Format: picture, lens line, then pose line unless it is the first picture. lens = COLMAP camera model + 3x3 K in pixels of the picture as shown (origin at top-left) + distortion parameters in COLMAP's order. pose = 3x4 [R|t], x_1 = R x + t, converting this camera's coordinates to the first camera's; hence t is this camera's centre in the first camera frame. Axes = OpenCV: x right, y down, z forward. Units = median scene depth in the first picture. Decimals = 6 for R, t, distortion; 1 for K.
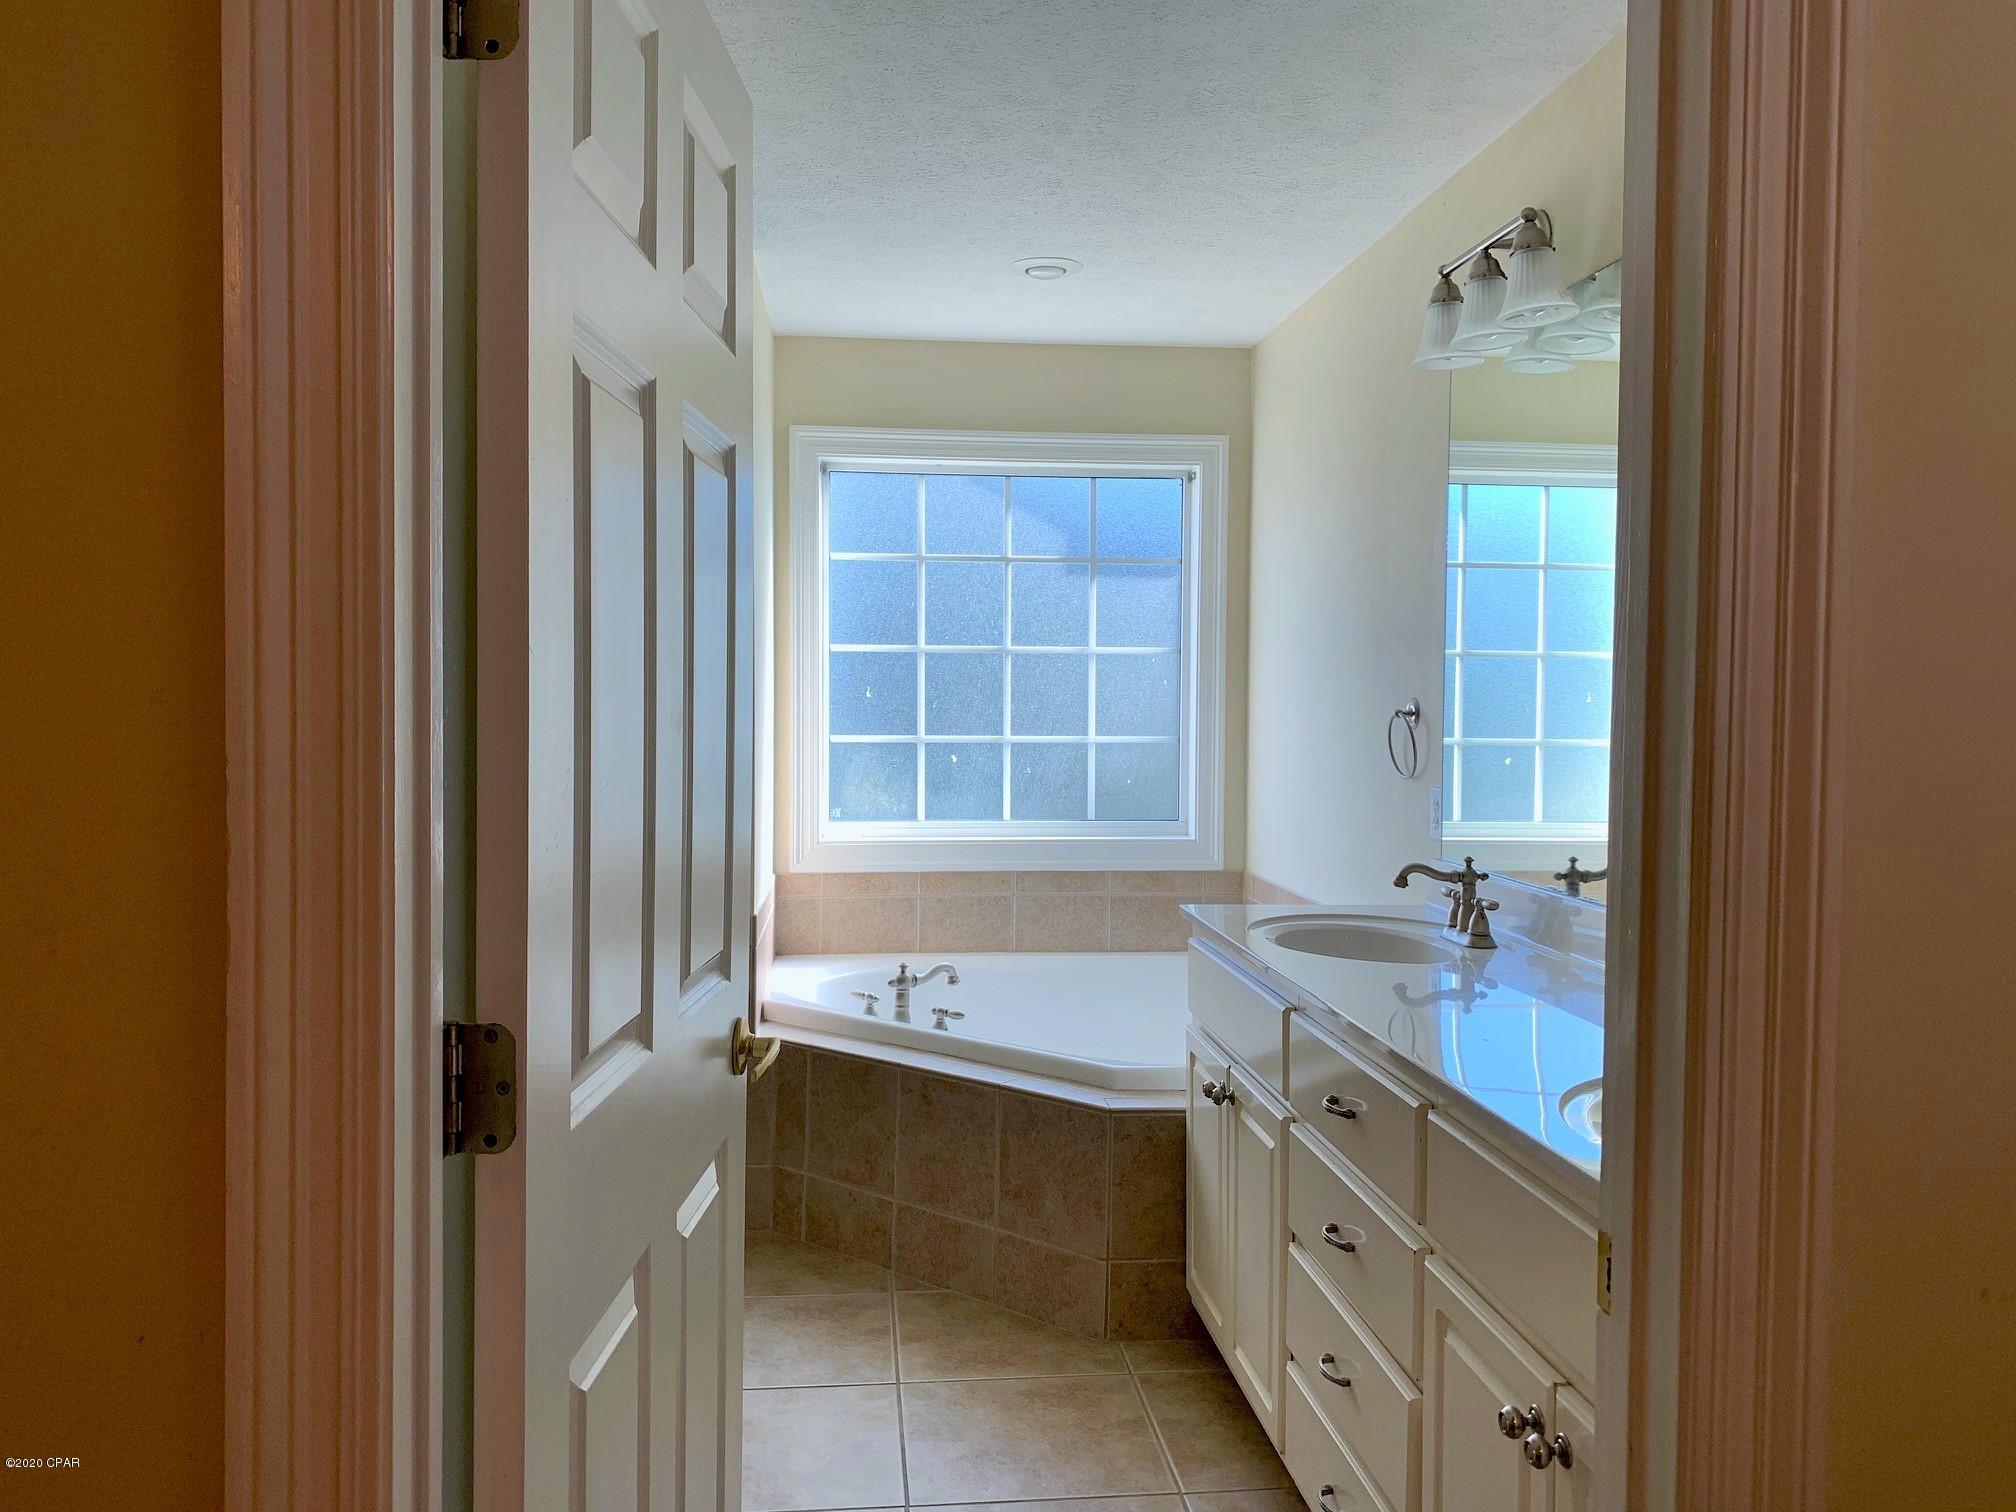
lens RADIAL K [[1550.5, 0, 1017.1], [0, 1550.5, 746.3], [0, 0, 1]] dist [0.122777, -0.217331]
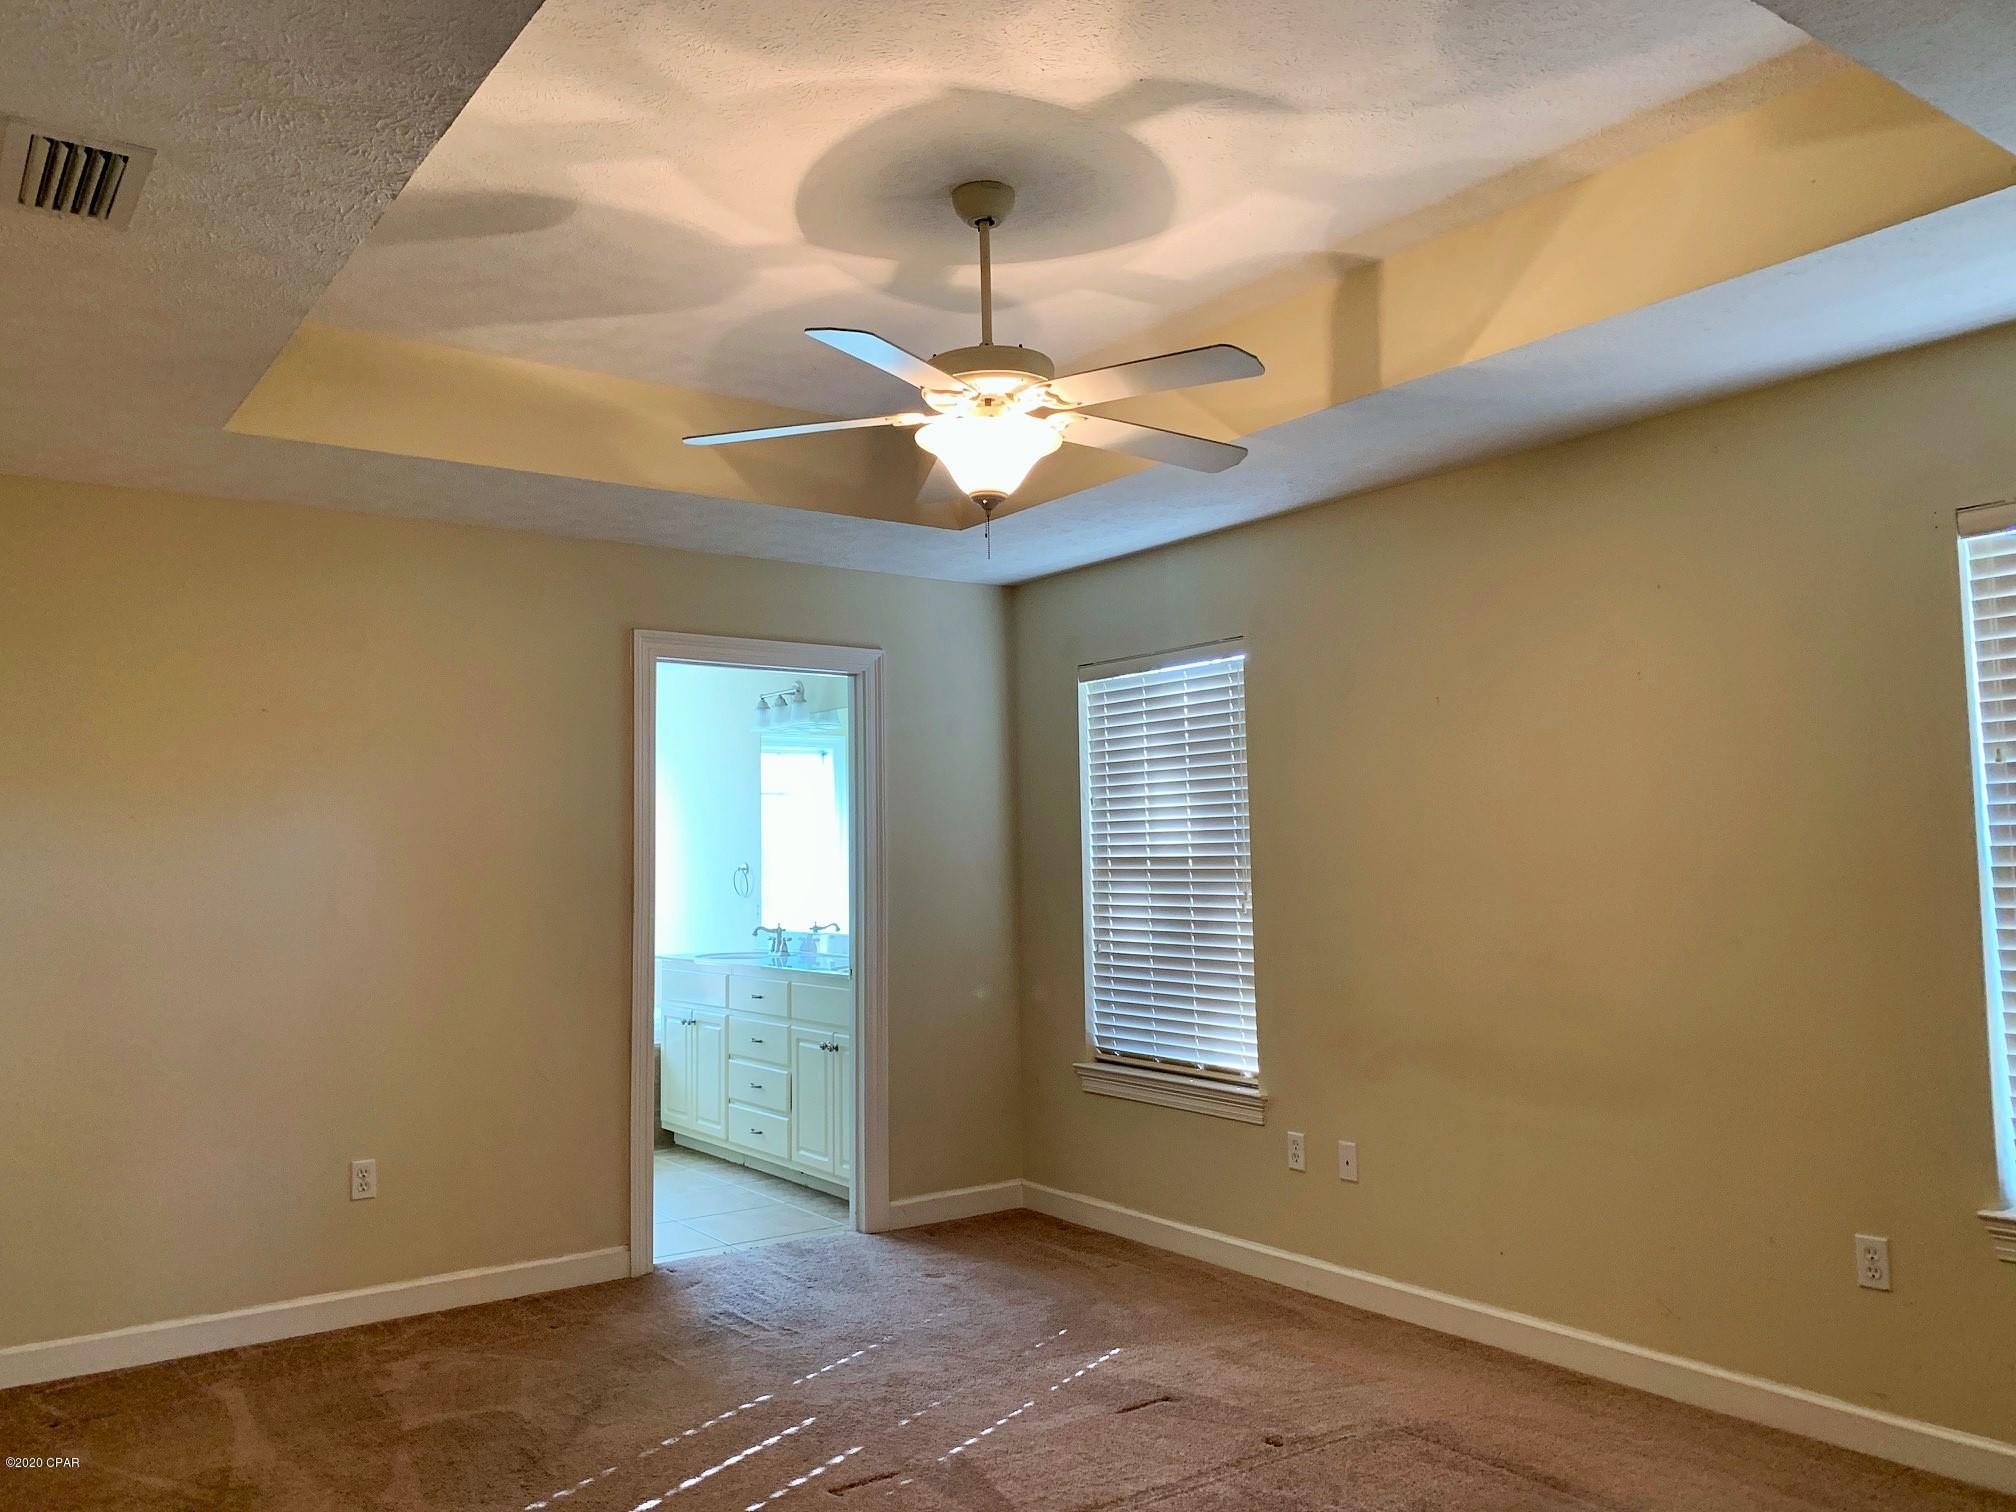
lens RADIAL K [[1551.1, 0, 1006.4], [0, 1551.1, 734.7], [0, 0, 1]] dist [0.131251, -0.275008]
pose [[0.868181, 0.014499, 0.496036, -0.410109], [0.041261, 0.994003, -0.101271, 0.023150], [-0.494530, 0.108389, 0.862376, -0.888171]]
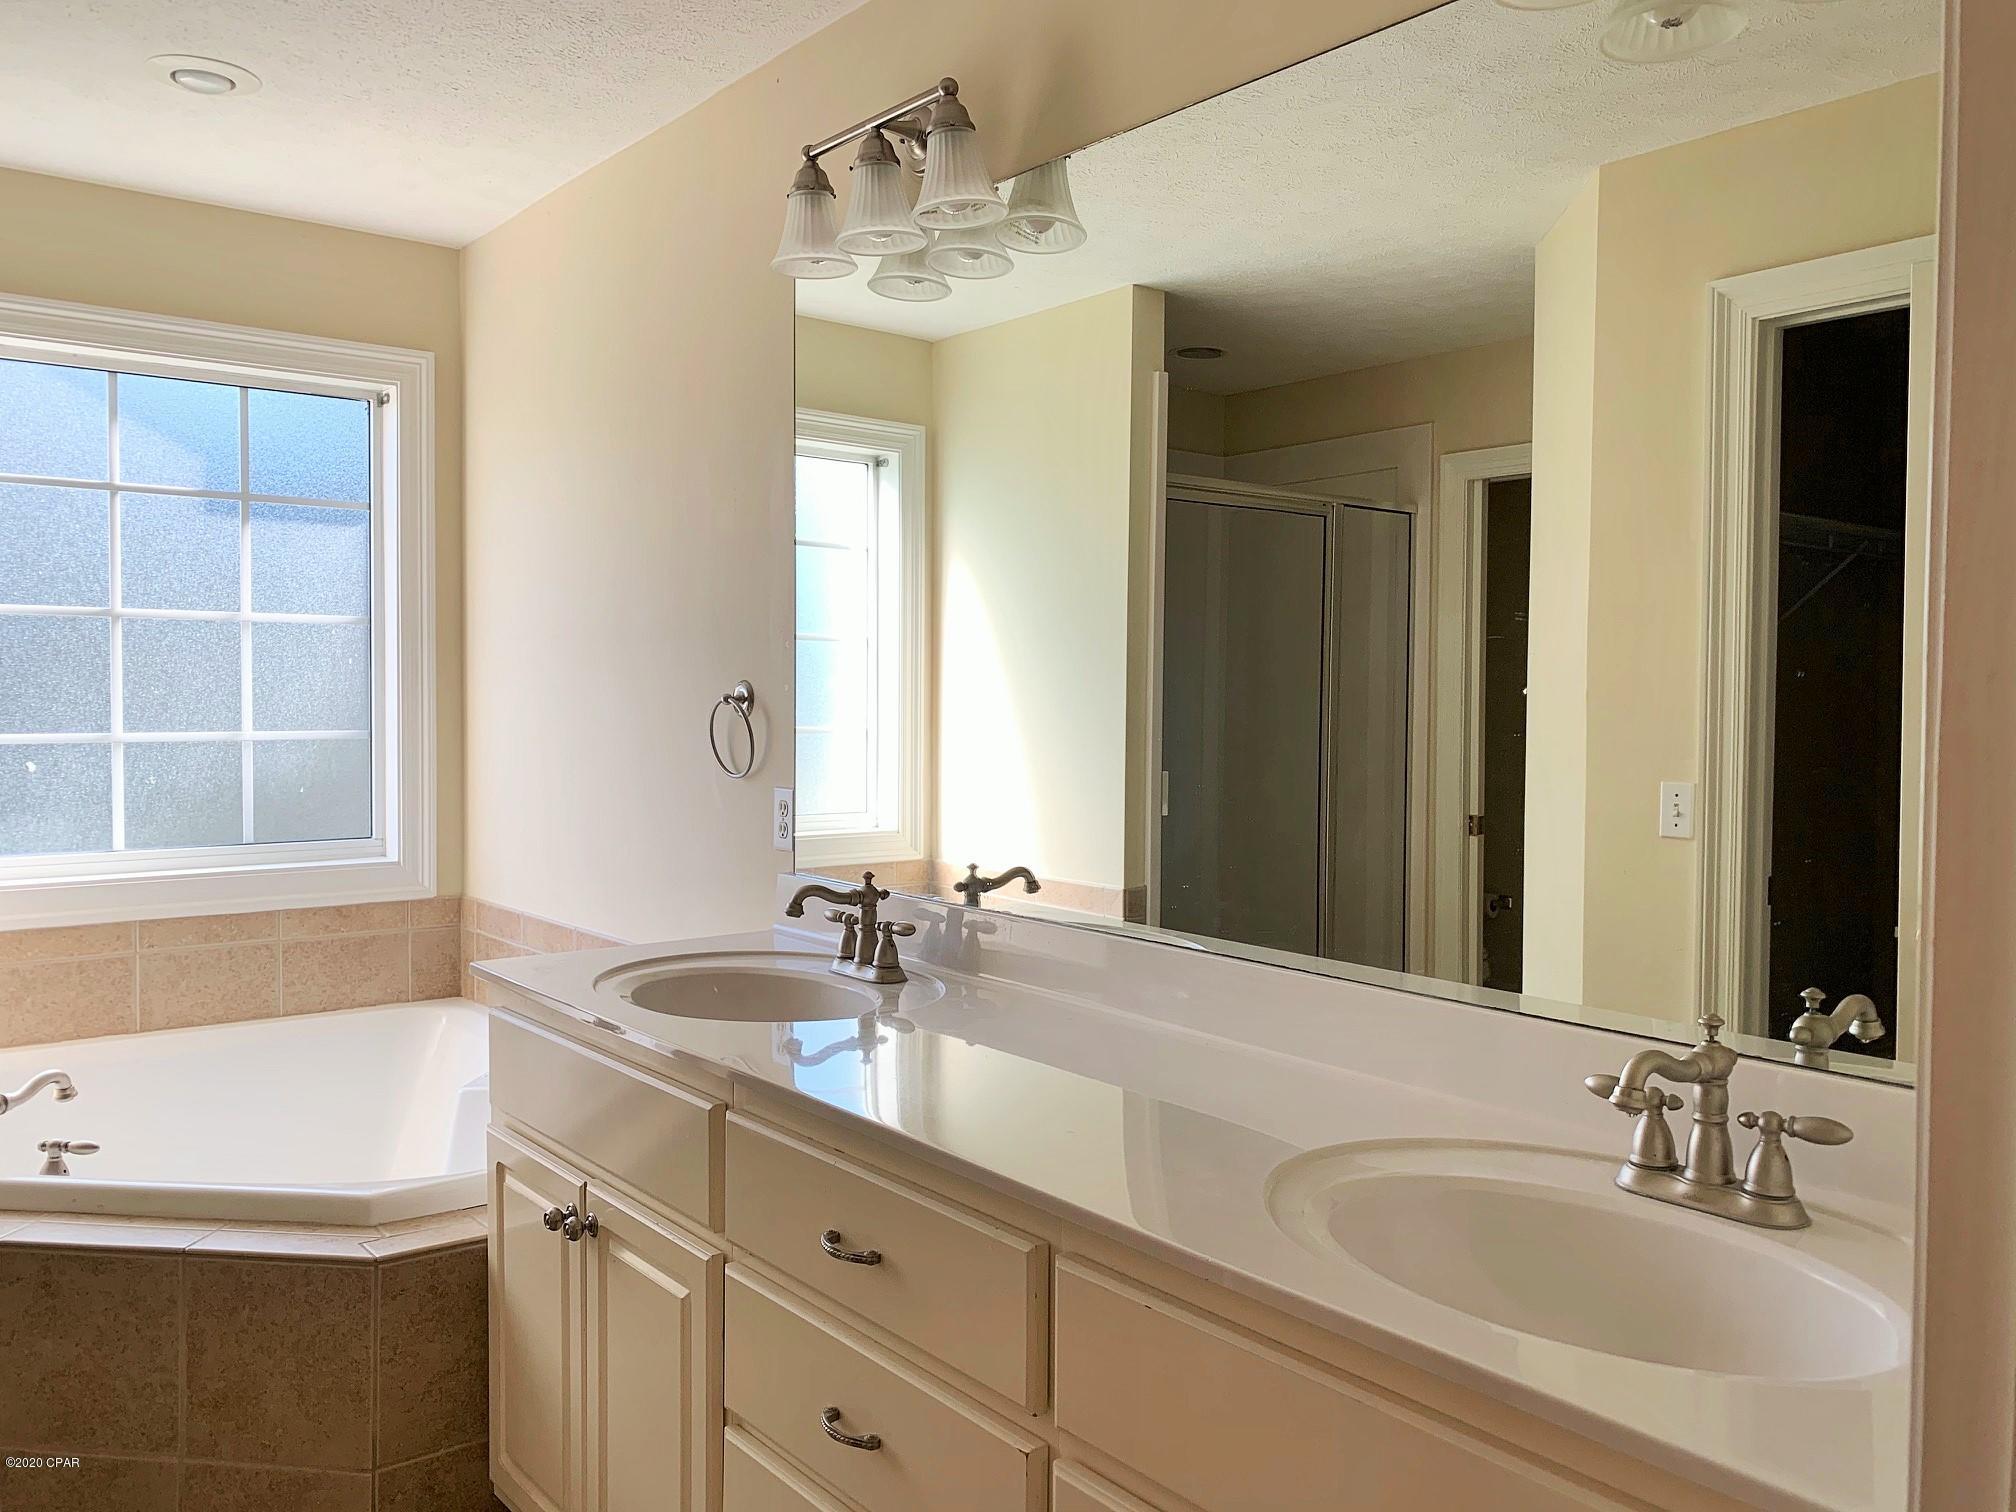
lens RADIAL K [[1546.7, 0, 1031.2], [0, 1546.7, 744.4], [0, 0, 1]] dist [0.029026, -0.039854]
pose [[0.834791, -0.019908, 0.550206, -0.050538], [0.016969, 0.999802, 0.010429, -0.001749], [-0.550305, 0.000630, 0.834964, 0.168601]]
